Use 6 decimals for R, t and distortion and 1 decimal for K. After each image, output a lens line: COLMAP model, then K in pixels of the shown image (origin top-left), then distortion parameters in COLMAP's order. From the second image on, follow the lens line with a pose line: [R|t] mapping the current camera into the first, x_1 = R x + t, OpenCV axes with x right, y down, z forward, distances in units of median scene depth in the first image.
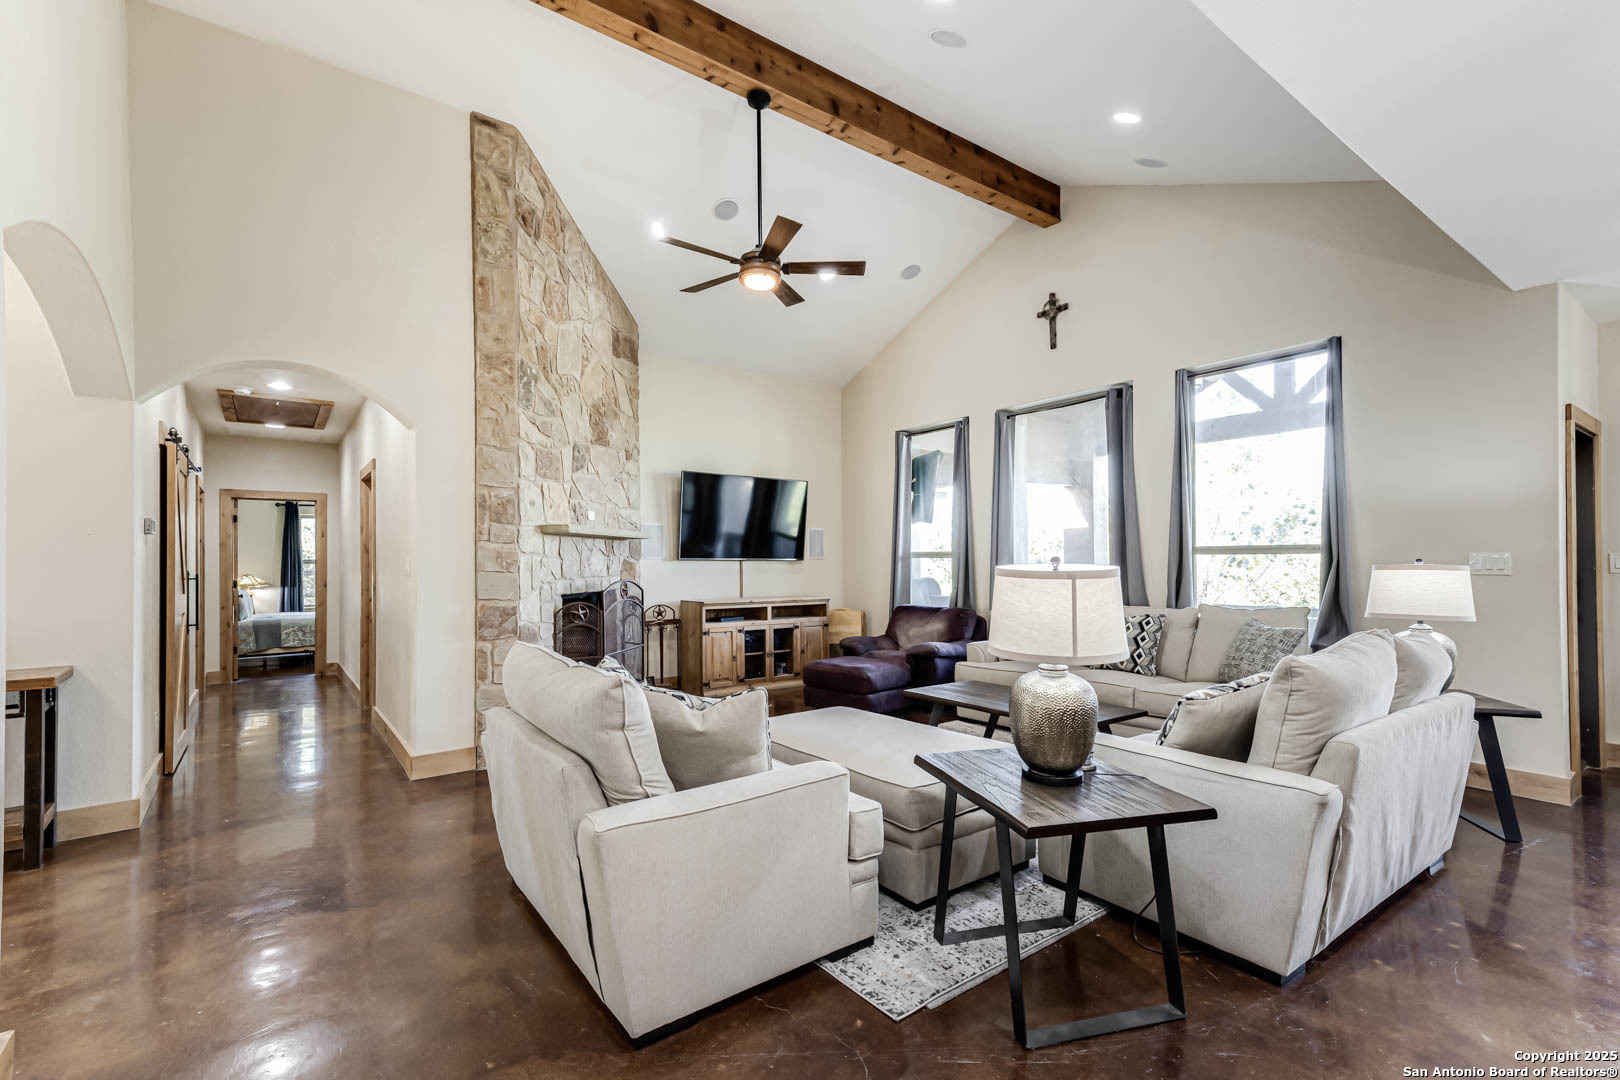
lens RADIAL K [[724.4, 0, 816.0], [0, 724.4, 549.5], [0, 0, 1]] dist [0.012300, 0.000770]
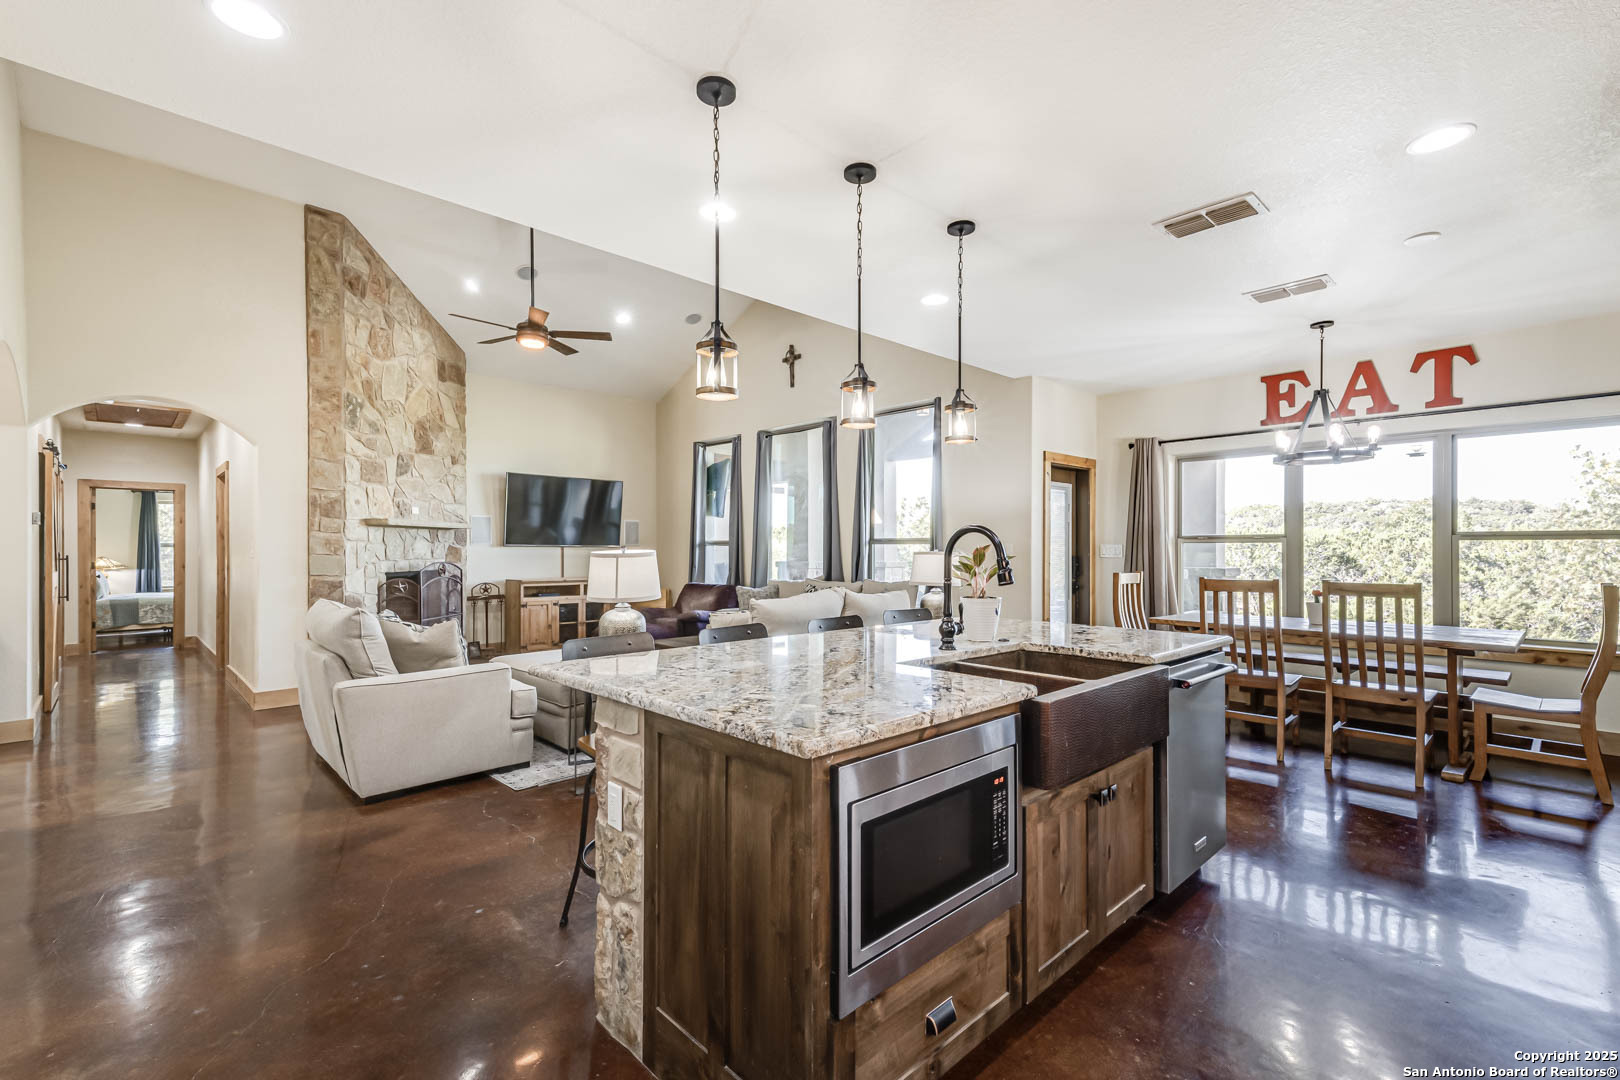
lens RADIAL K [[724.4, 0, 811.2], [0, 724.4, 543.3], [0, 0, 1]] dist [0.012300, 0.000770]
pose [[0.993265, 0.006252, 0.115696, 0.211505], [-0.007316, 0.999935, 0.008772, -0.005366], [-0.115634, -0.009560, 0.993246, -0.311478]]
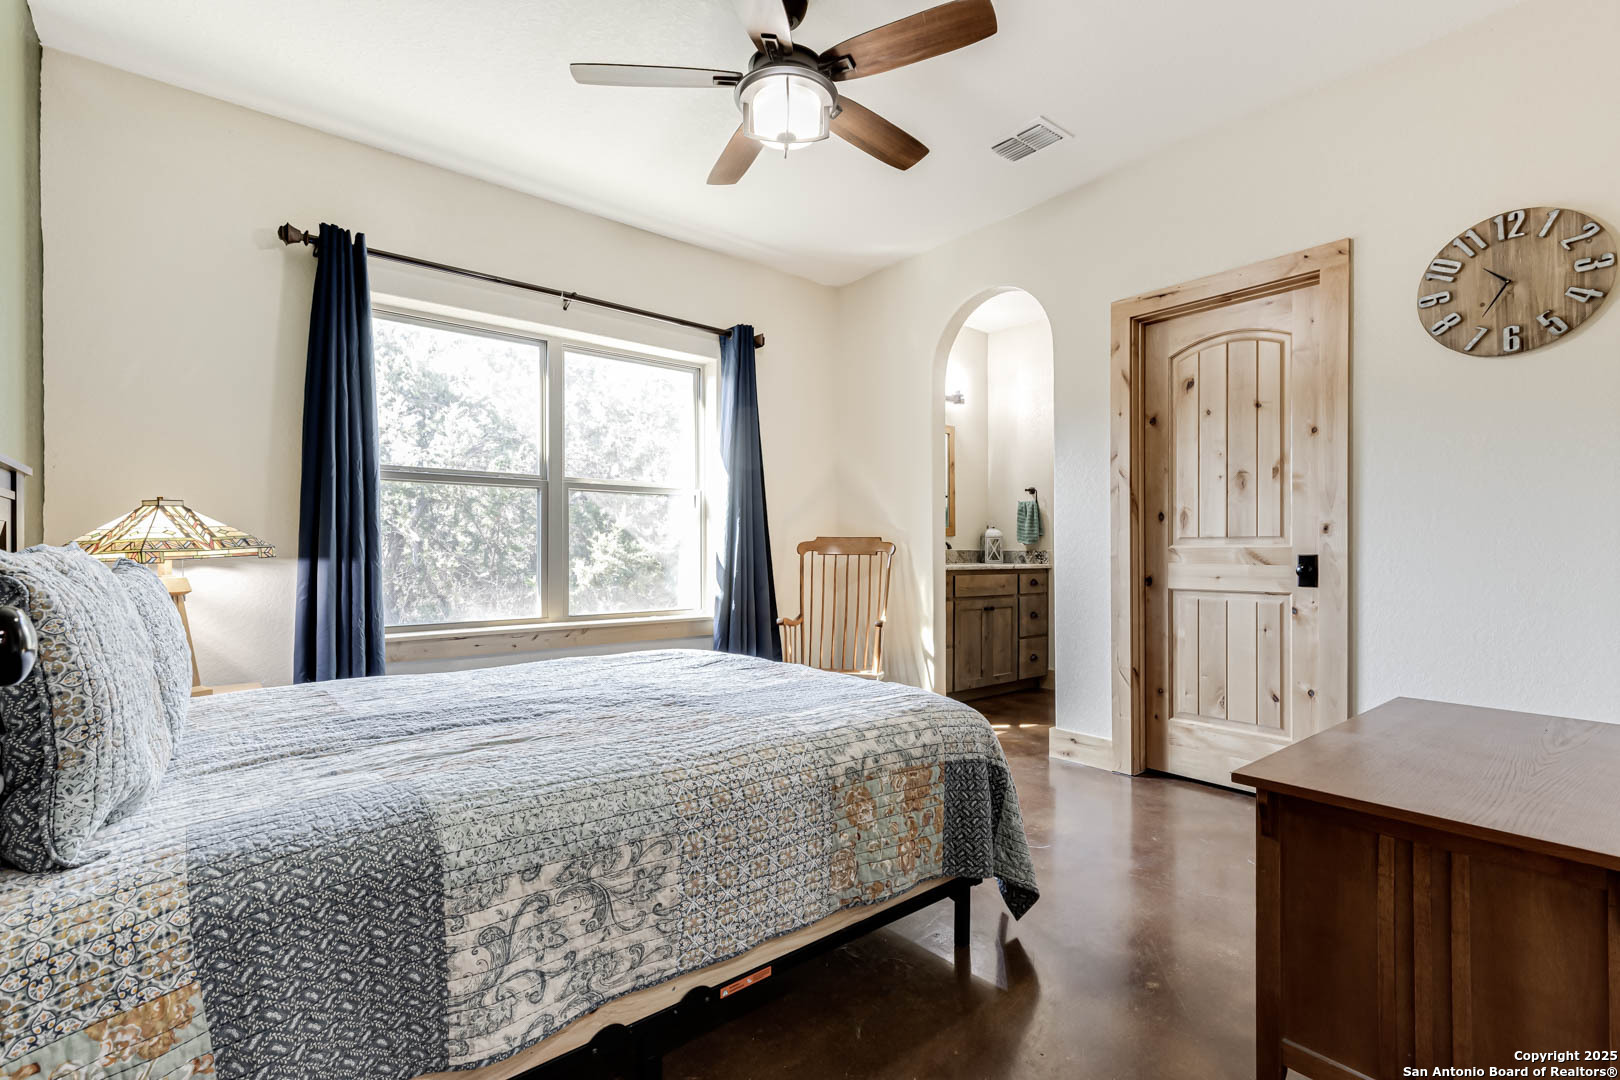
lens RADIAL K [[745.4, 0, 808.8], [0, 745.4, 544.4], [0, 0, 1]] dist [0.005707, 0.000881]
pose [[0.997038, 0.006141, 0.076667, -1.074798], [-0.006388, 0.999975, 0.002971, 0.080371], [-0.076647, -0.003452, 0.997052, 1.376894]]
